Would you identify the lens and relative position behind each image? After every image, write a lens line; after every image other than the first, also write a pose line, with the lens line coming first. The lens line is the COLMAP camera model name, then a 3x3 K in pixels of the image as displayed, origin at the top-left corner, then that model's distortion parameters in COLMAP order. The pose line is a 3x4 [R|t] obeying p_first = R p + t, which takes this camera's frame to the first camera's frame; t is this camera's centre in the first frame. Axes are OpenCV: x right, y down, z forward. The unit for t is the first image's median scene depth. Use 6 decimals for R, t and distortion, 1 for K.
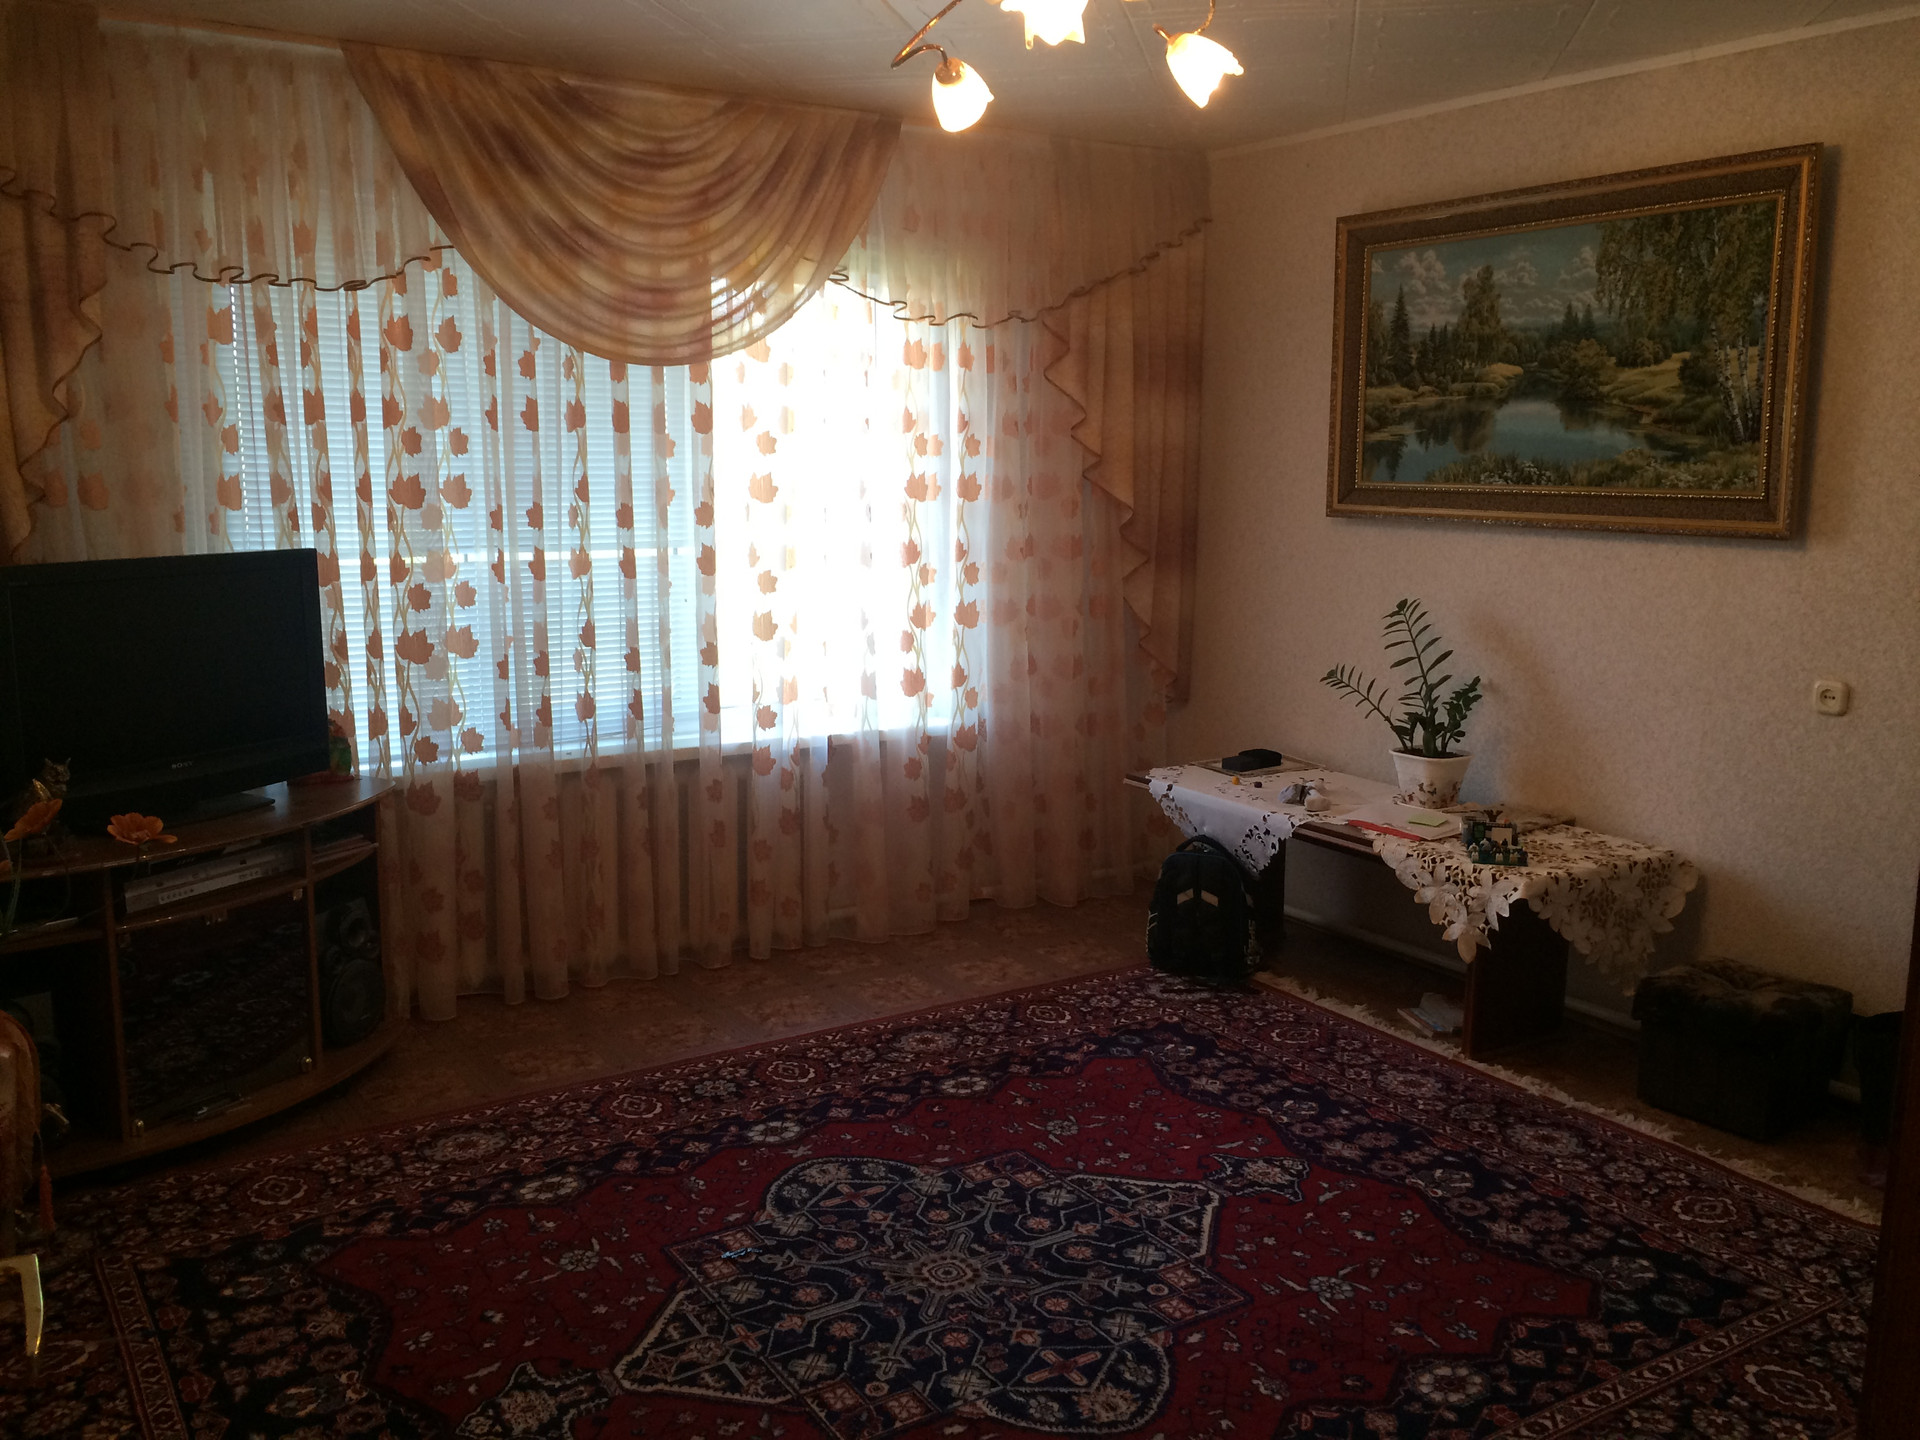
lens RADIAL K [[1639.5, 0, 958.8], [0, 1639.5, 732.1], [0, 0, 1]] dist [0.044921, -0.020726]
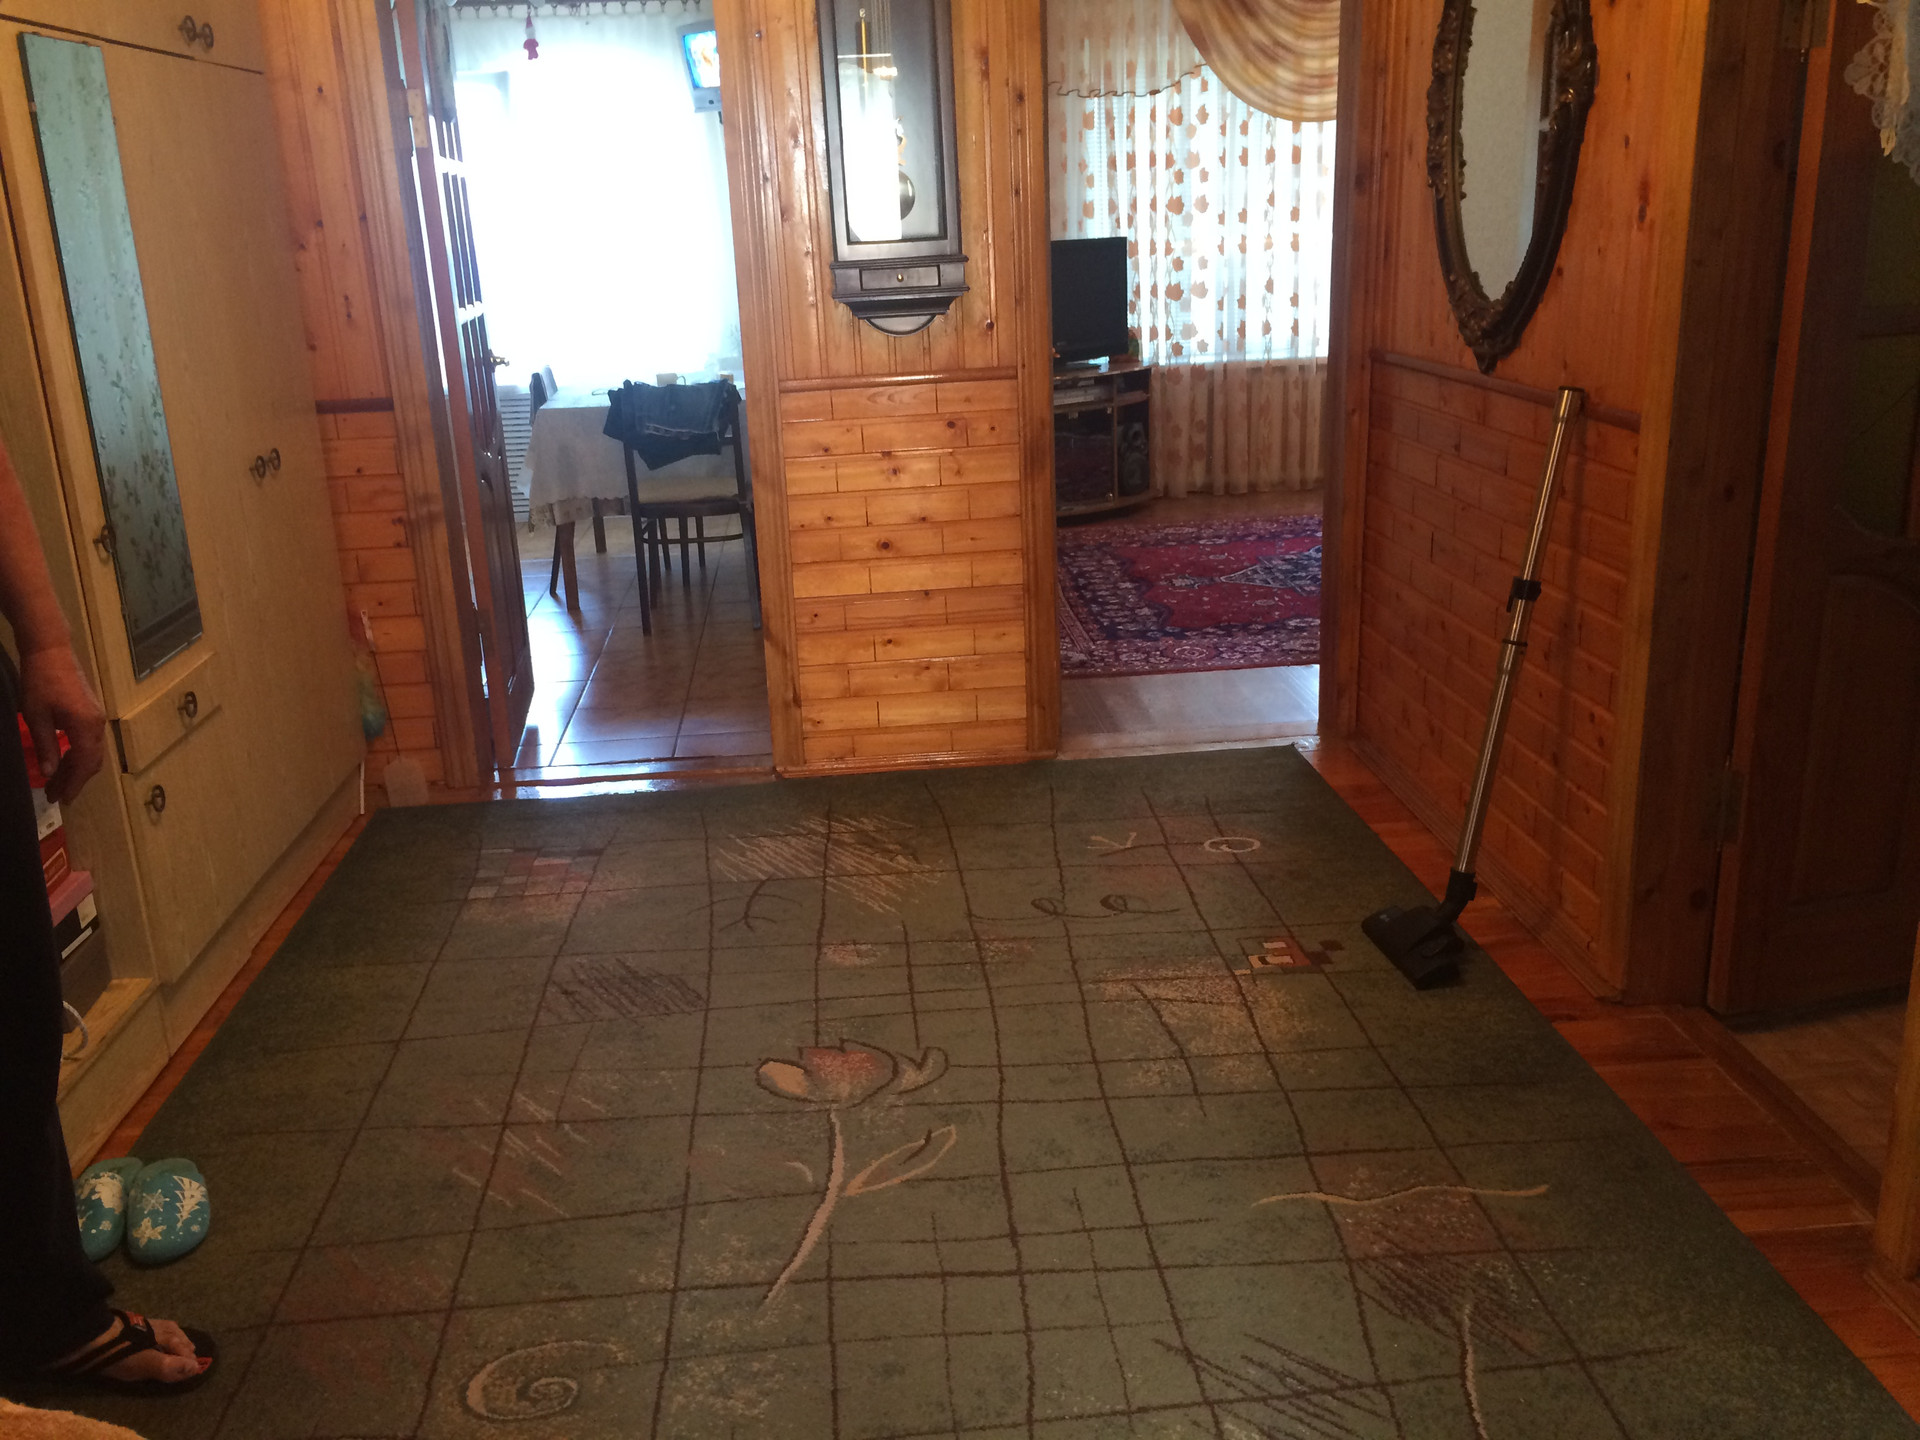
lens RADIAL K [[1639.5, 0, 947.2], [0, 1639.5, 714.1], [0, 0, 1]] dist [0.044921, -0.020726]
pose [[0.880275, 0.097101, -0.464422, 0.353031], [-0.033019, 0.988998, 0.144195, 0.160366], [0.473314, -0.111596, 0.873797, -0.798643]]
